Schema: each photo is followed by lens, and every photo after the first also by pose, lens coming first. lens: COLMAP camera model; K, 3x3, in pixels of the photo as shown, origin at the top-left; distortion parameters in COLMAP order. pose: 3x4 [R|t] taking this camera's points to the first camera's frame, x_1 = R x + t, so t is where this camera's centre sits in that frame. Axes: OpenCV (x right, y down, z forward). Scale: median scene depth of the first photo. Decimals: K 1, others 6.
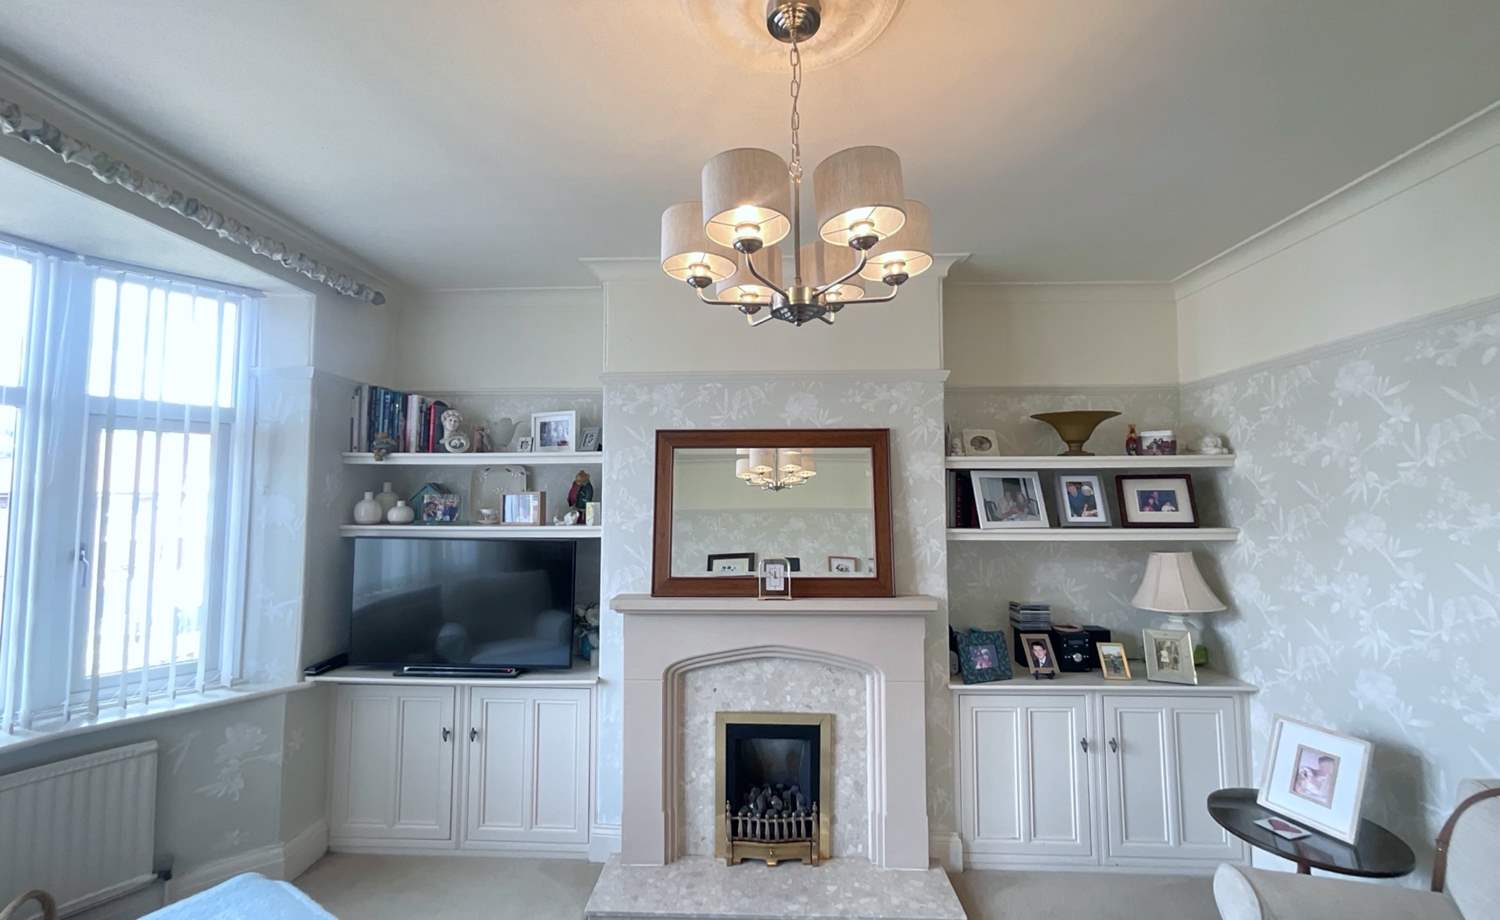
lens RADIAL K [[605.4, 0, 750.0], [0, 605.4, 460.0], [0, 0, 1]] dist [-0.003050, -0.000253]
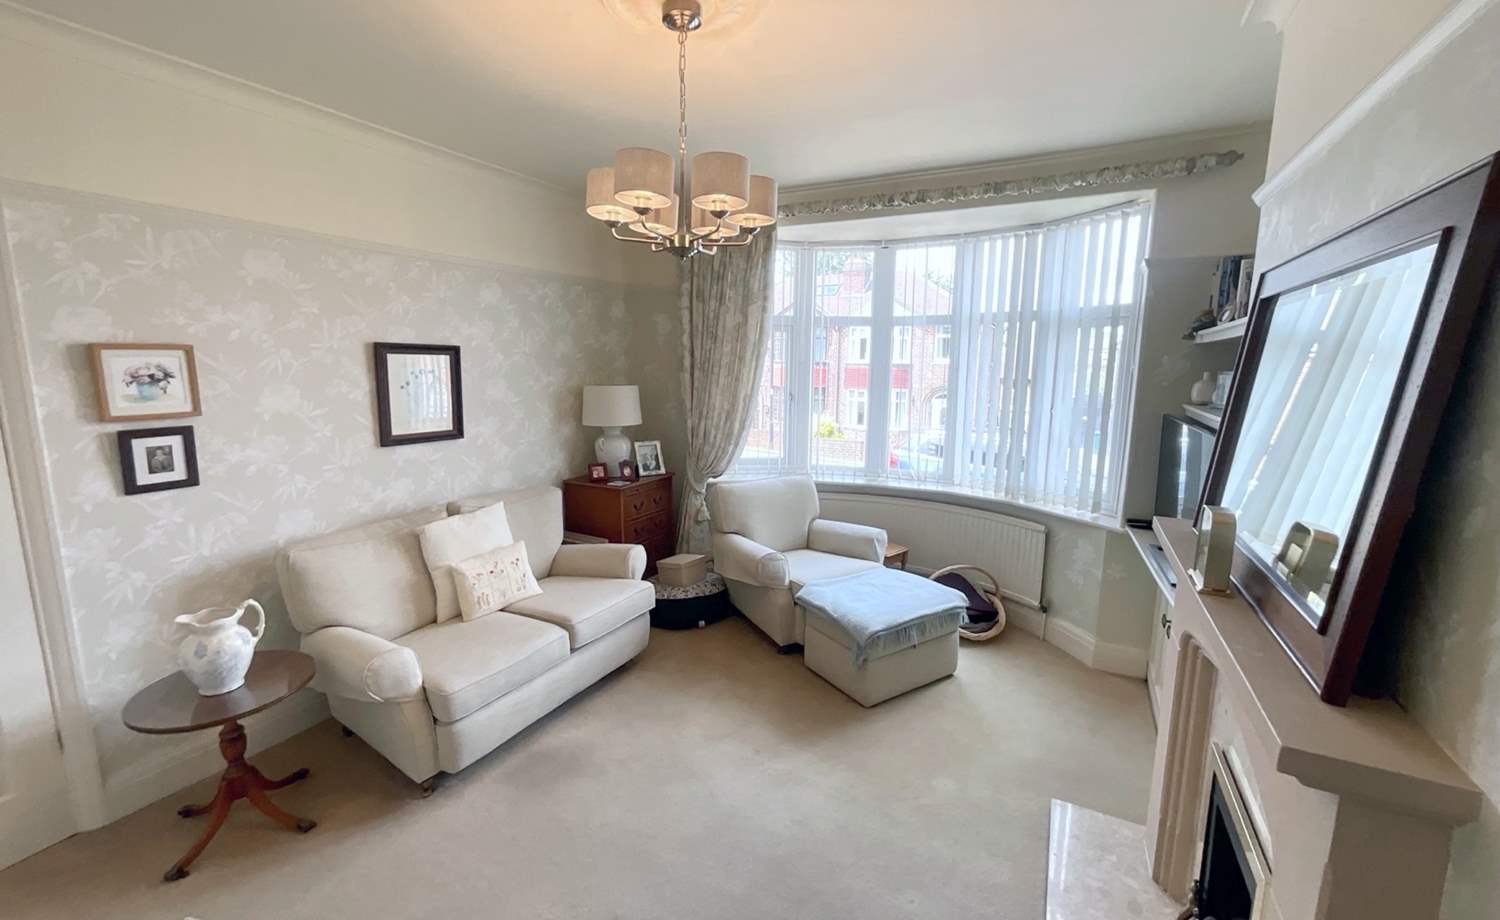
lens RADIAL K [[605.4, 0, 750.0], [0, 605.4, 460.0], [0, 0, 1]] dist [-0.003050, -0.000253]
pose [[-0.429633, 0.133561, -0.893072, 0.628498], [0.040441, 0.990855, 0.128730, 0.042091], [0.902098, 0.019190, -0.431105, 0.811456]]
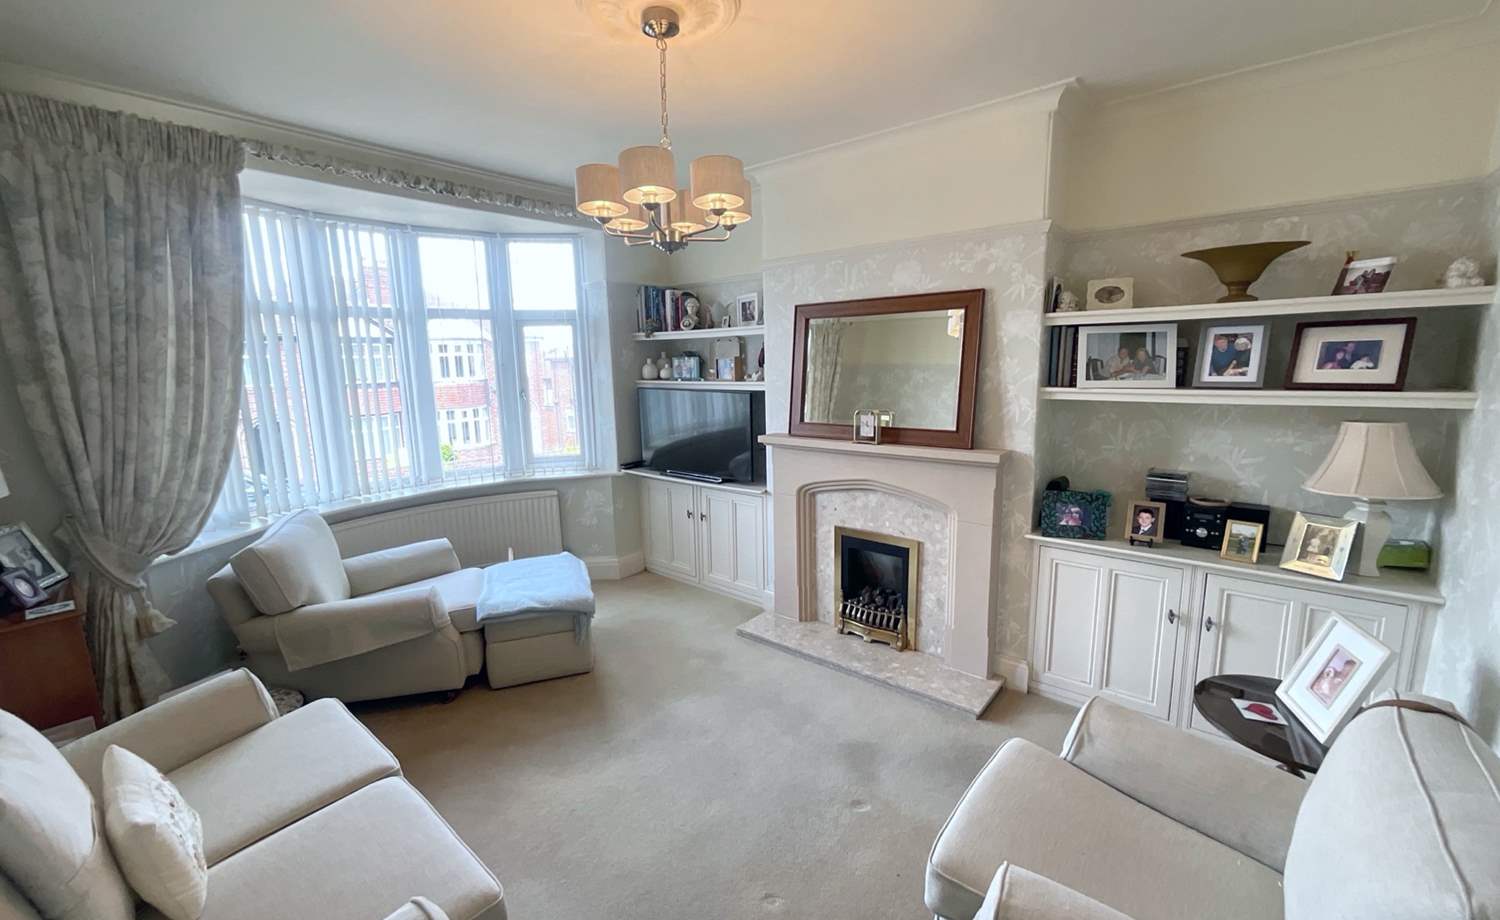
lens RADIAL K [[605.4, 0, 750.0], [0, 605.4, 460.0], [0, 0, 1]] dist [-0.003050, -0.000253]
pose [[0.792720, 0.086089, -0.603477, 0.559634], [0.055931, 0.975530, 0.212633, -0.008668], [0.607015, -0.202312, 0.768507, -0.083169]]
